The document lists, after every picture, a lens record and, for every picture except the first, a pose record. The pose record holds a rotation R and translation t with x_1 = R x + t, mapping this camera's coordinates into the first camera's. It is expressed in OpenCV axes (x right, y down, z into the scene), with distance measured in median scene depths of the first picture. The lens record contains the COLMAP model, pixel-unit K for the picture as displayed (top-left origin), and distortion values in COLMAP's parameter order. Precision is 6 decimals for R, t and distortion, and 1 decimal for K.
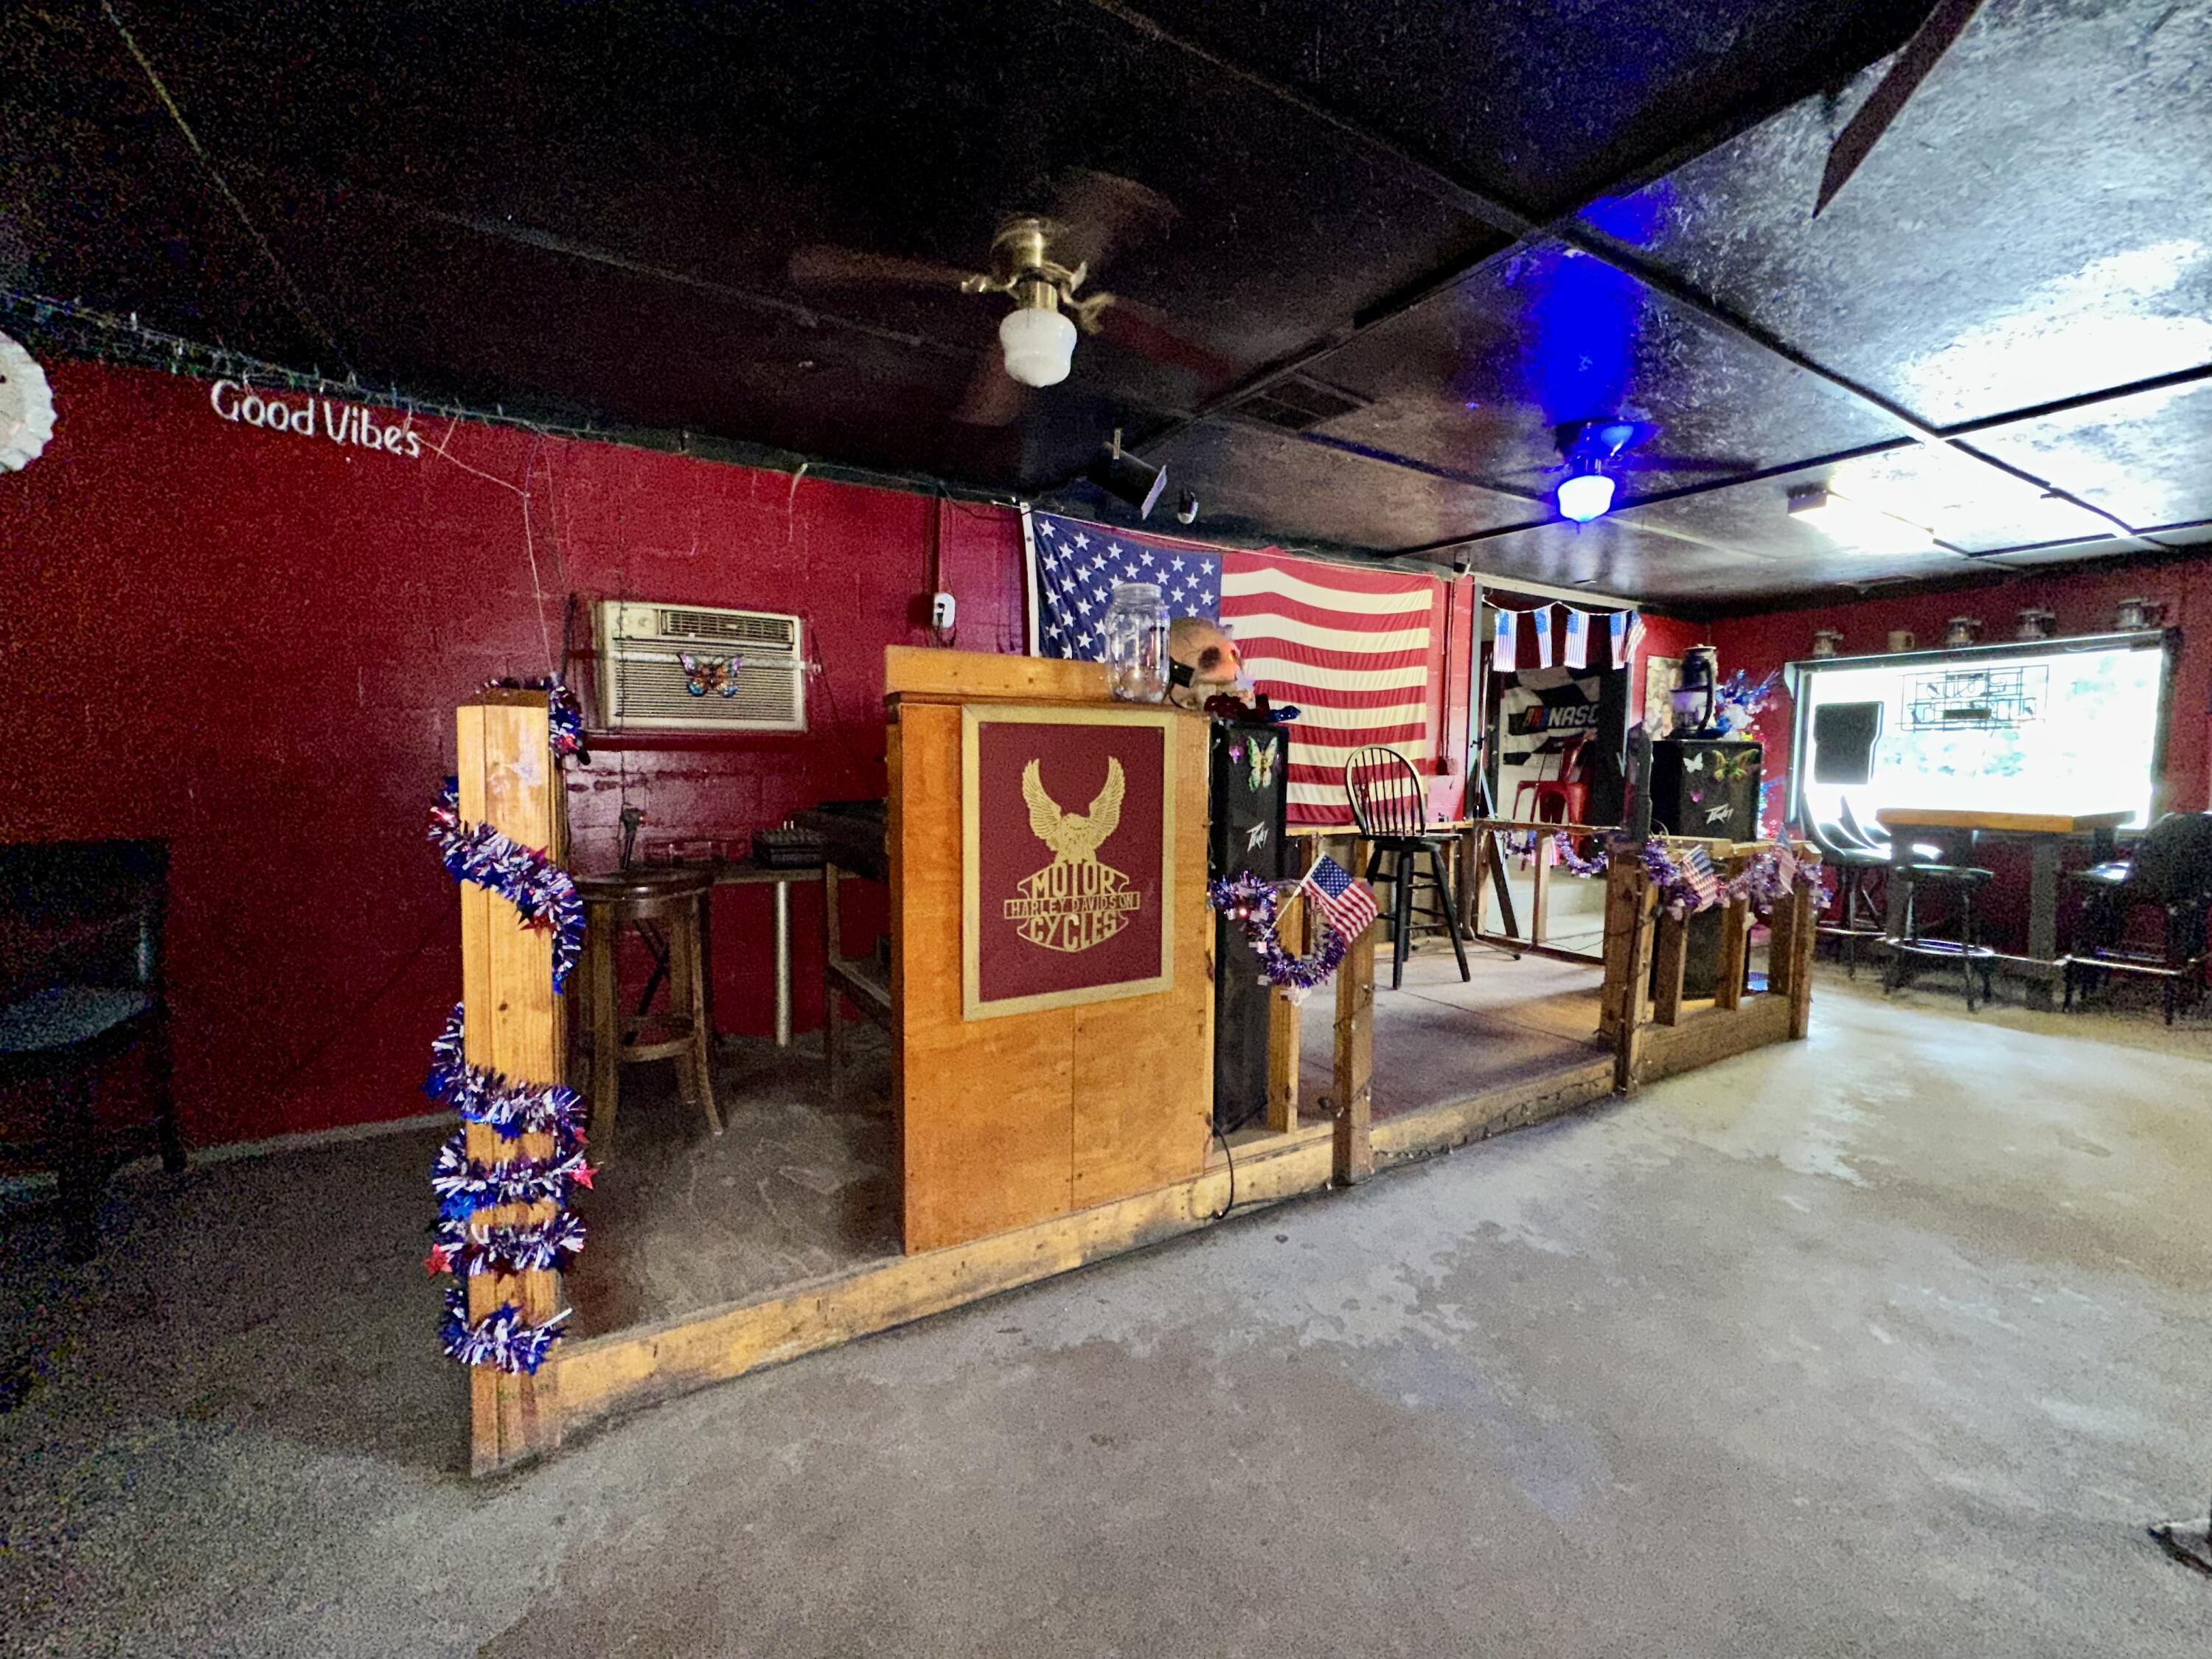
lens RADIAL K [[877.8, 0, 1106.0], [0, 877.8, 829.5], [0, 0, 1]] dist [-0.000957, 0.000560]
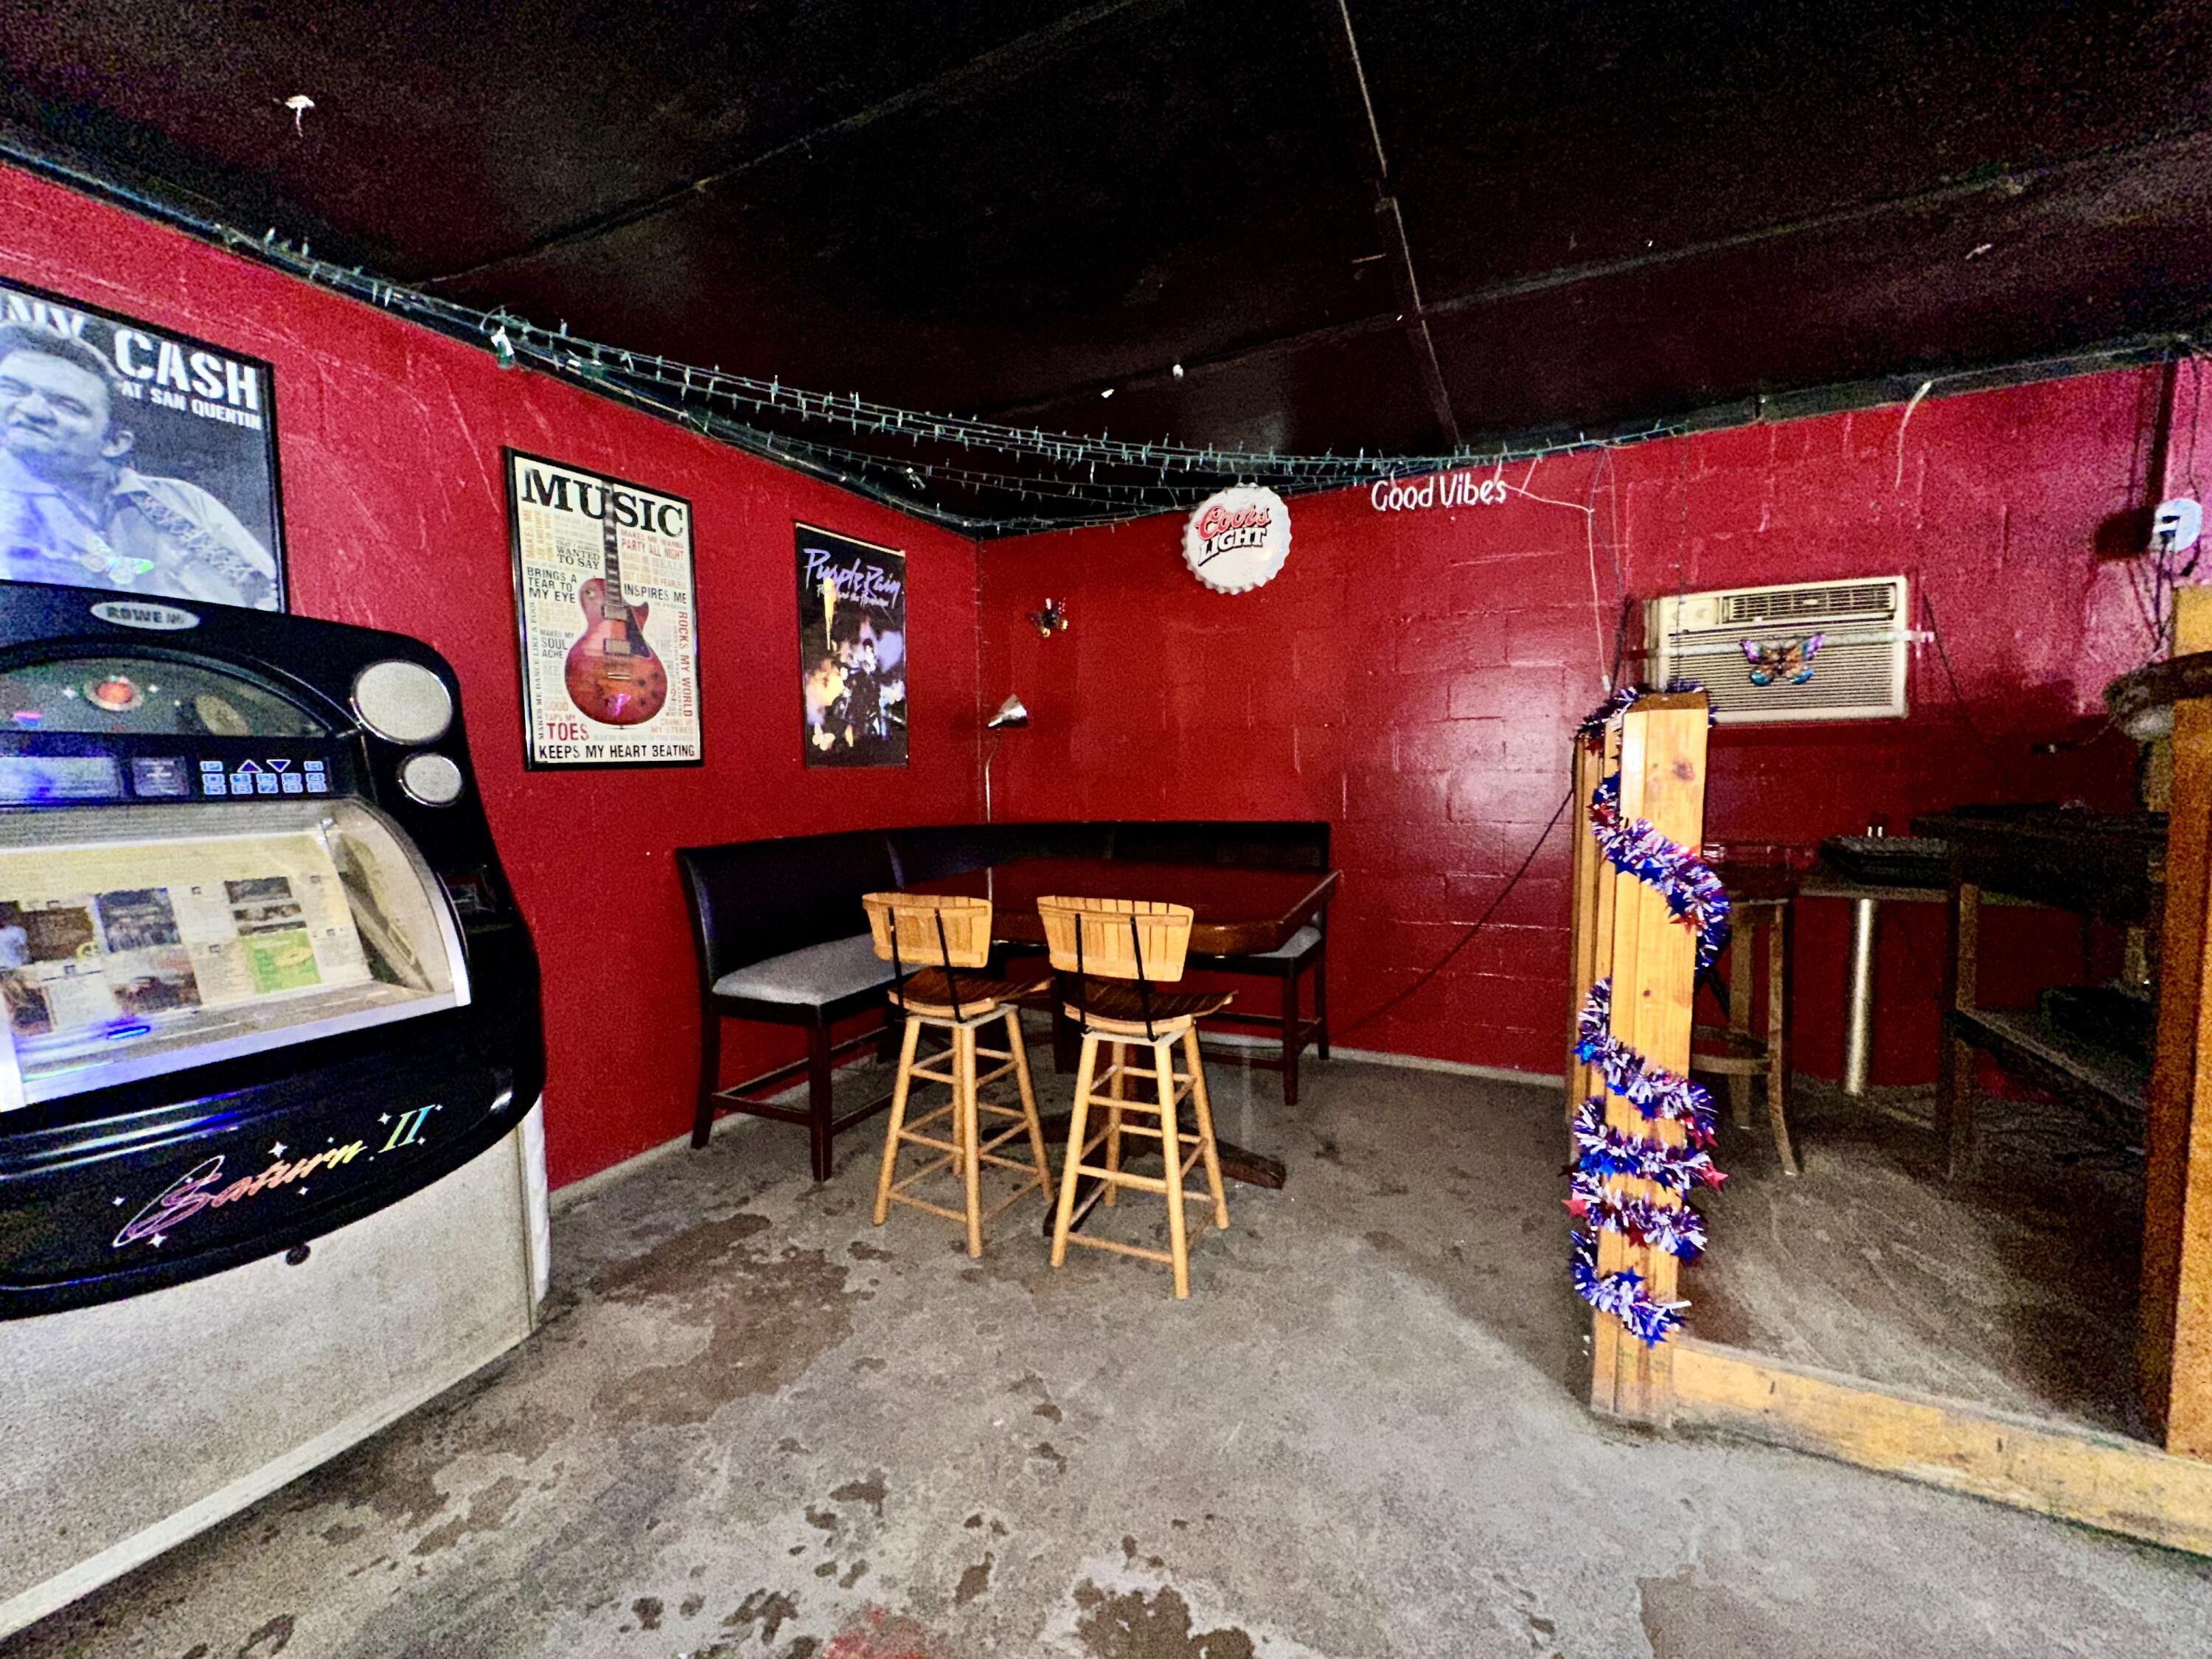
lens RADIAL K [[877.8, 0, 1106.0], [0, 877.8, 829.5], [0, 0, 1]] dist [-0.000957, 0.000560]
pose [[0.557028, 0.042280, -0.829417, -0.094948], [-0.039839, 0.998914, 0.024165, 0.002205], [0.829538, 0.019583, 0.558107, -0.075623]]
